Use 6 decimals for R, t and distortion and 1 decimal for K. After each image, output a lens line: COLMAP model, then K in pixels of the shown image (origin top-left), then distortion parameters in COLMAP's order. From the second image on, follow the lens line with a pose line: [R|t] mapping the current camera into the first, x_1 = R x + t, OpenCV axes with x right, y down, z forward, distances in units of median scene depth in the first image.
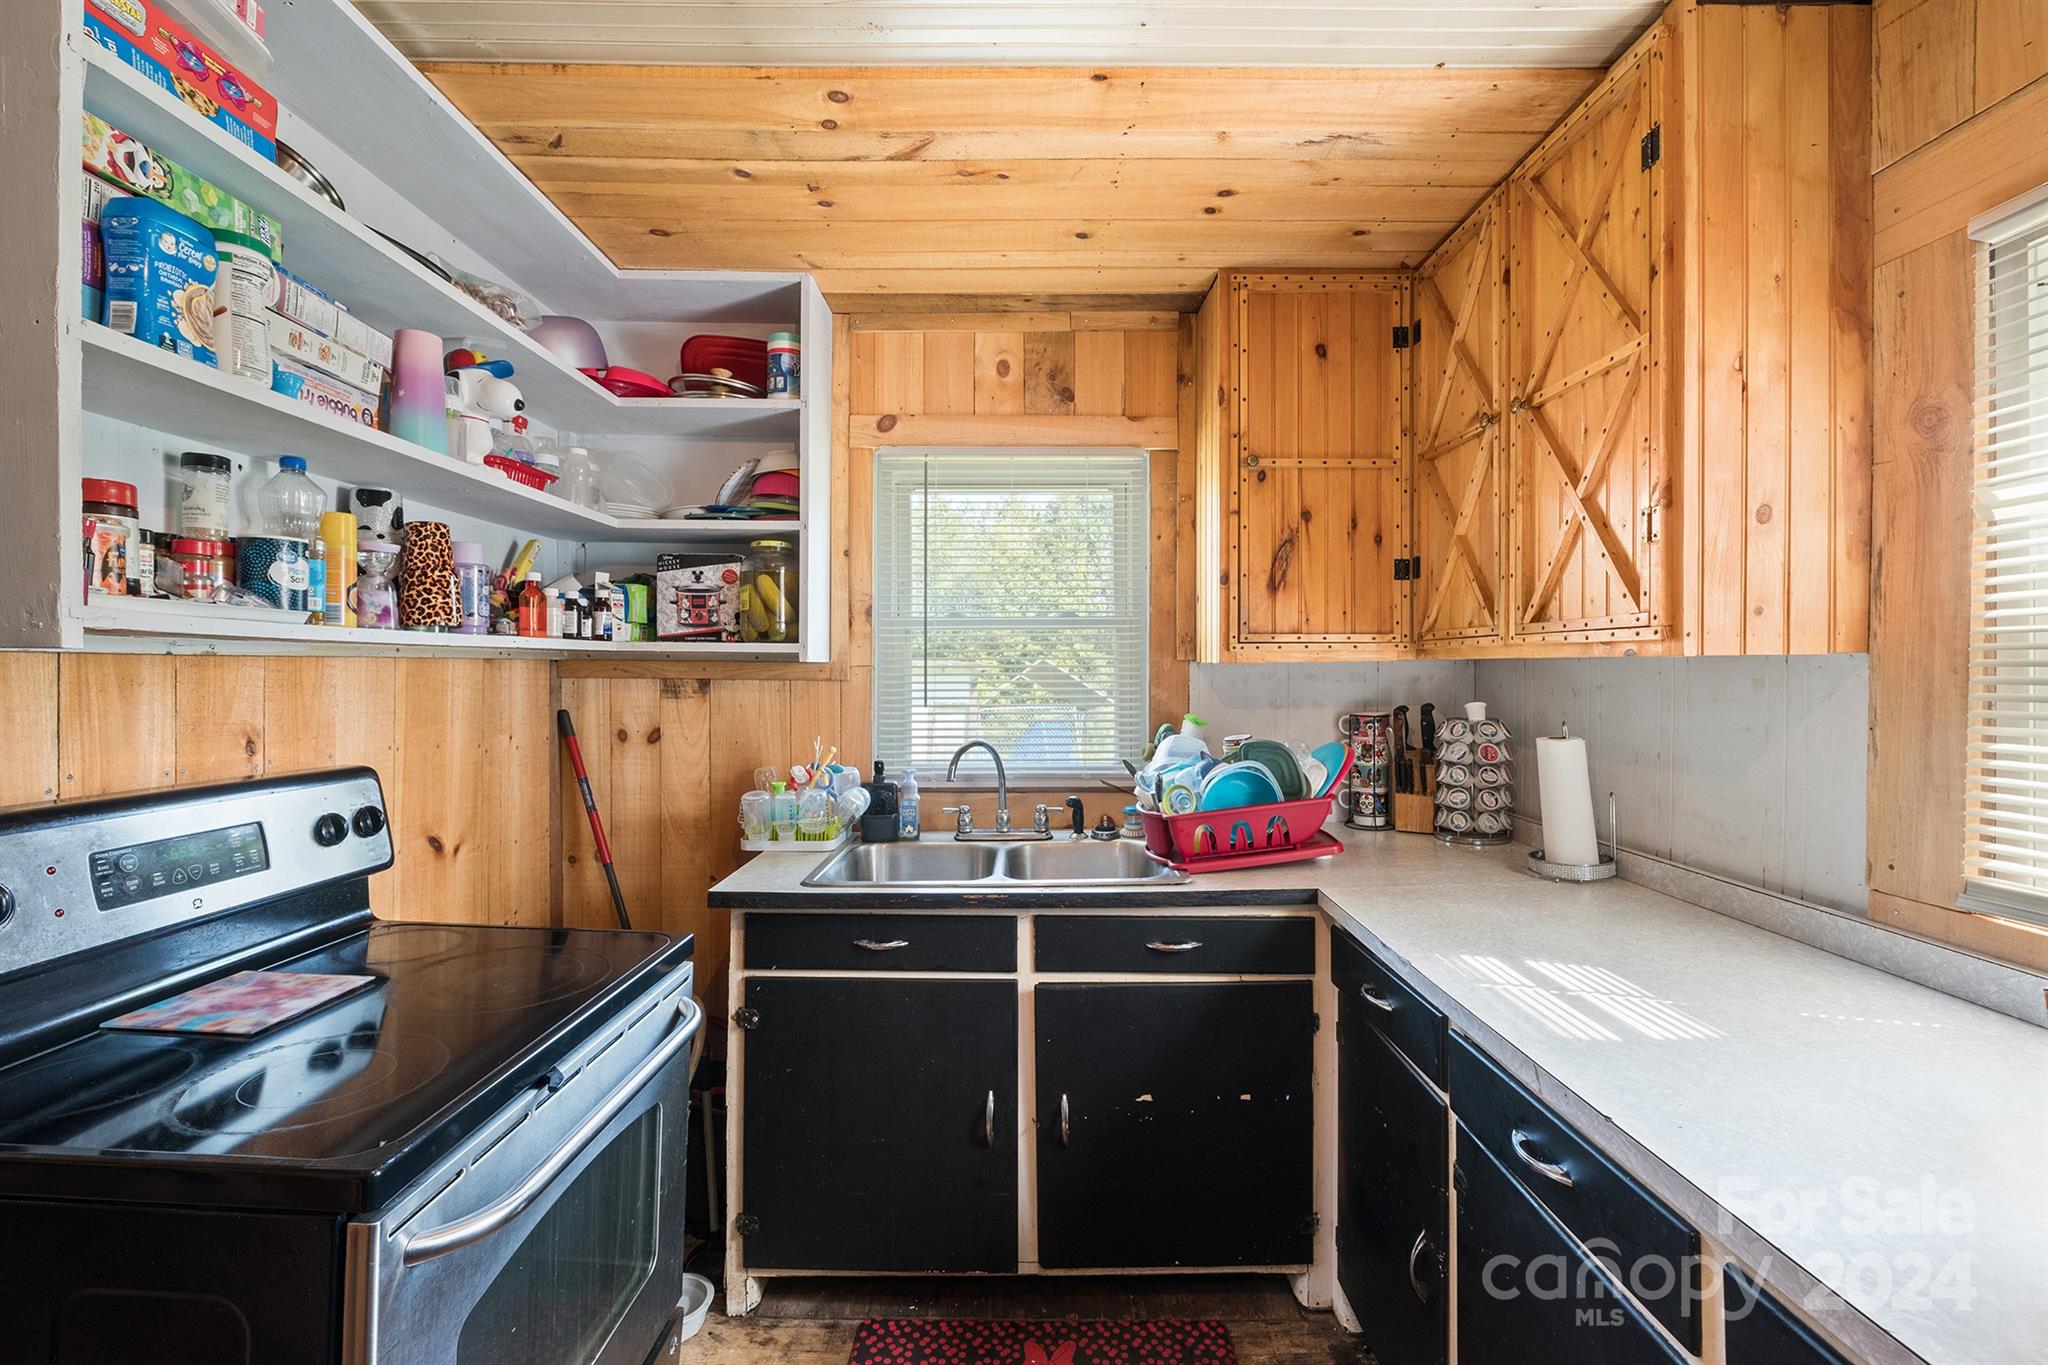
lens RADIAL K [[863.9, 0, 1025.4], [0, 863.9, 681.4], [0, 0, 1]] dist [-0.002112, -0.001982]
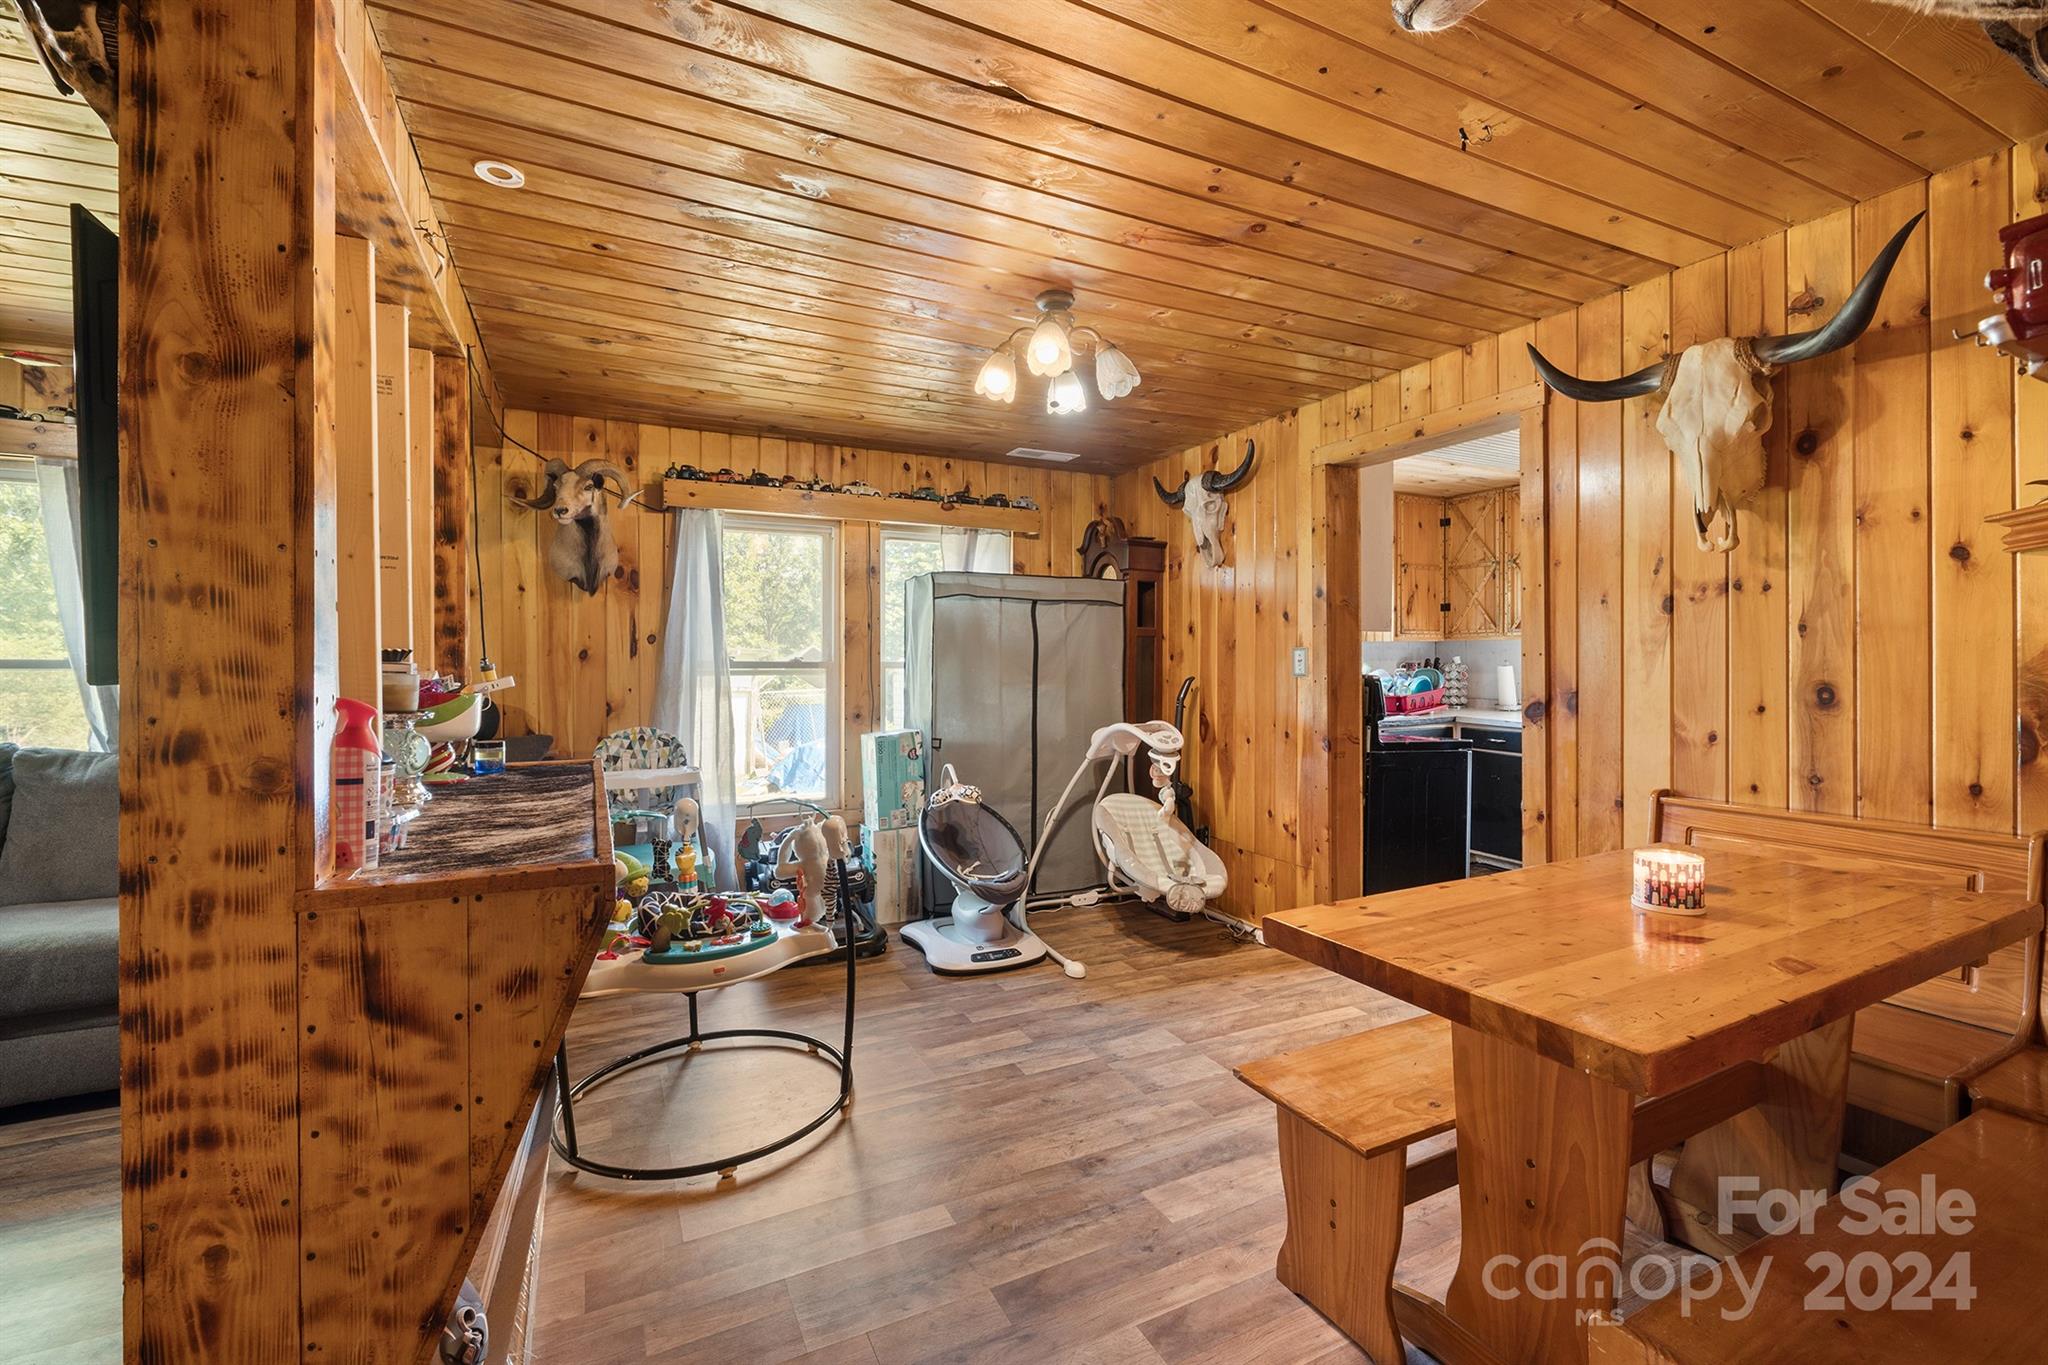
lens RADIAL K [[863.9, 0, 1042.4], [0, 863.9, 669.1], [0, 0, 1]] dist [-0.002112, -0.001982]
pose [[0.887976, -0.010707, 0.459765, -2.263906], [0.012684, 0.999919, -0.001211, 0.059793], [-0.459714, 0.006907, 0.888040, -0.977117]]
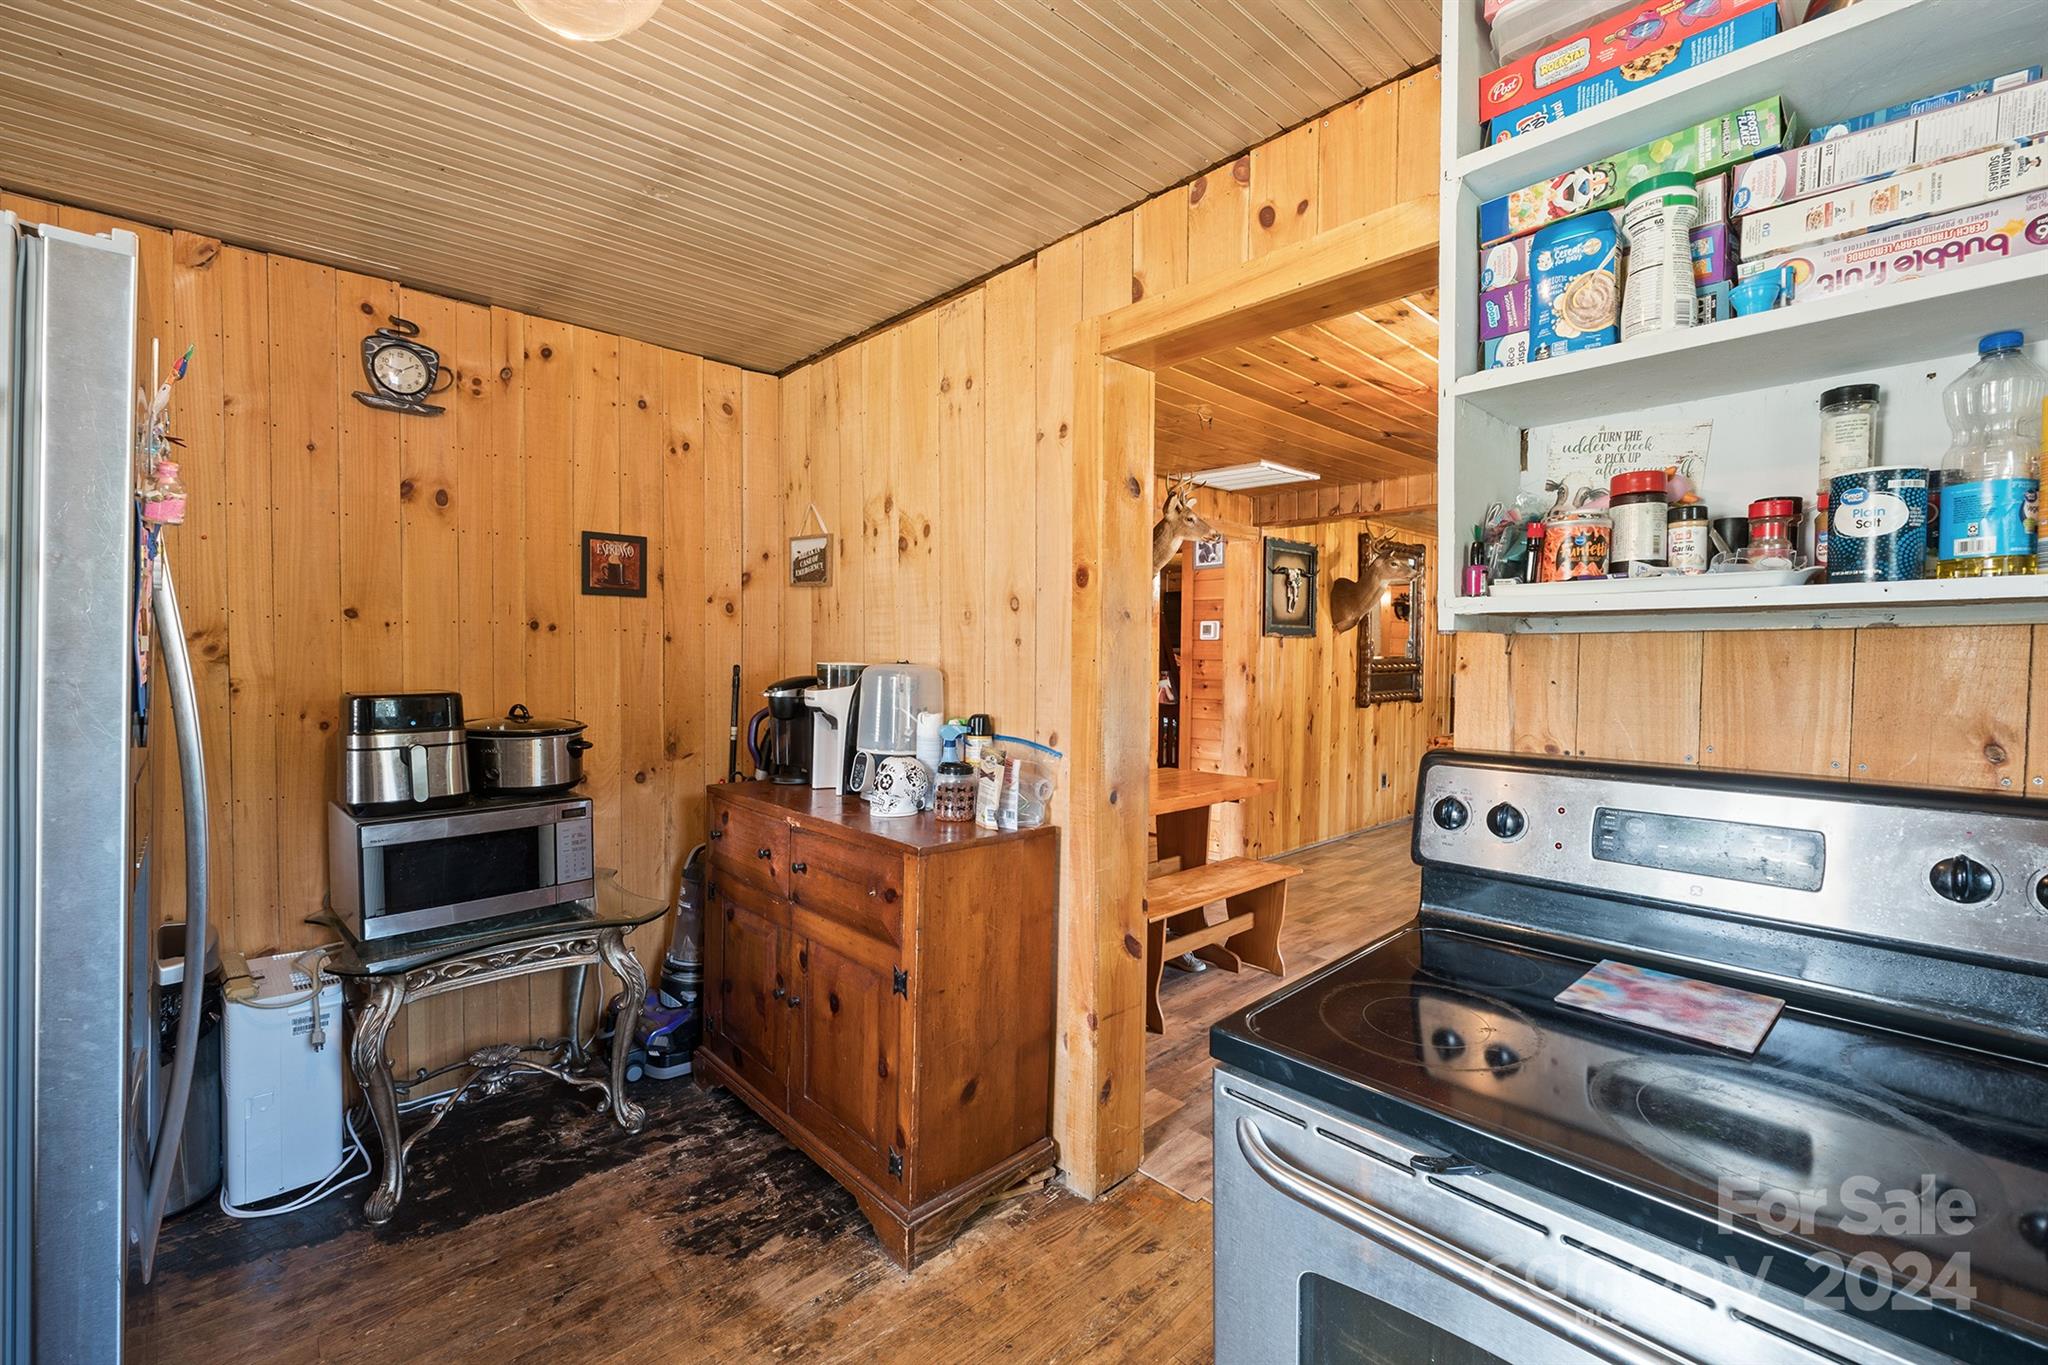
lens RADIAL K [[863.9, 0, 1030.3], [0, 863.9, 689.9], [0, 0, 1]] dist [-0.002112, -0.001982]
pose [[-0.732396, 0.016440, -0.680680, 0.142468], [-0.014223, 0.999121, 0.039434, 0.005724], [0.680730, 0.038562, -0.731519, 0.759962]]
